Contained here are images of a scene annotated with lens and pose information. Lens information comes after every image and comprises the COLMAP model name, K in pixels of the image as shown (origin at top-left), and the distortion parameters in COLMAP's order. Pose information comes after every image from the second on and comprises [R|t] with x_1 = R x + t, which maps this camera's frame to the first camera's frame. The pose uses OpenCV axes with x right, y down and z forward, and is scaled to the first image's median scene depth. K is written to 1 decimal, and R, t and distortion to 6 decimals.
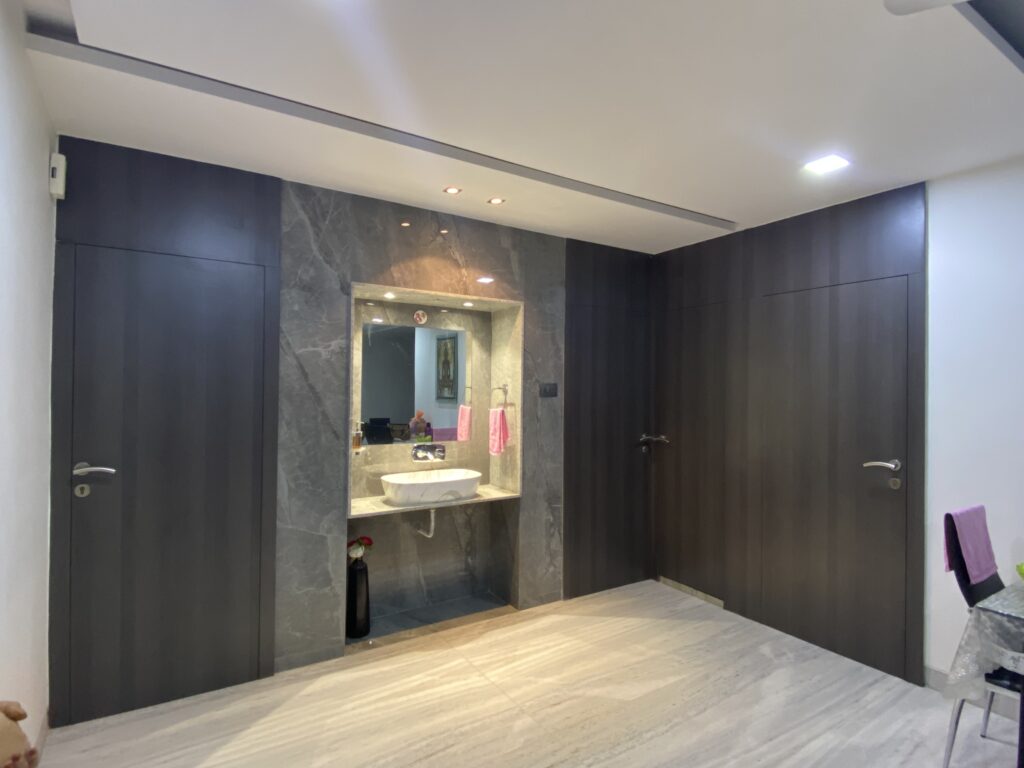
lens RADIAL K [[542.5, 0, 512.0], [0, 542.5, 384.0], [0, 0, 1]] dist [0.037074, -0.044752]
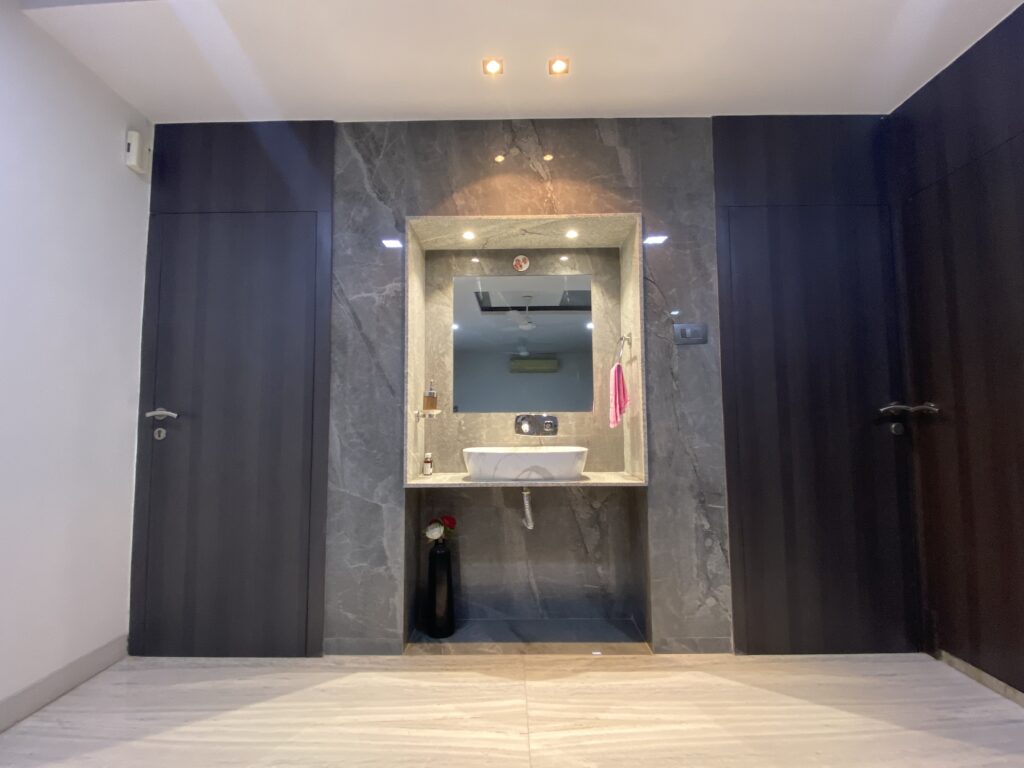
lens RADIAL K [[492.0, 0, 490.1], [0, 492.0, 383.7], [0, 0, 1]] dist [0.034339, -0.032607]
pose [[0.836956, -0.054847, -0.544515, 0.226716], [0.019280, 0.997303, -0.070820, 0.134012], [0.546931, 0.048776, 0.835756, 0.398382]]
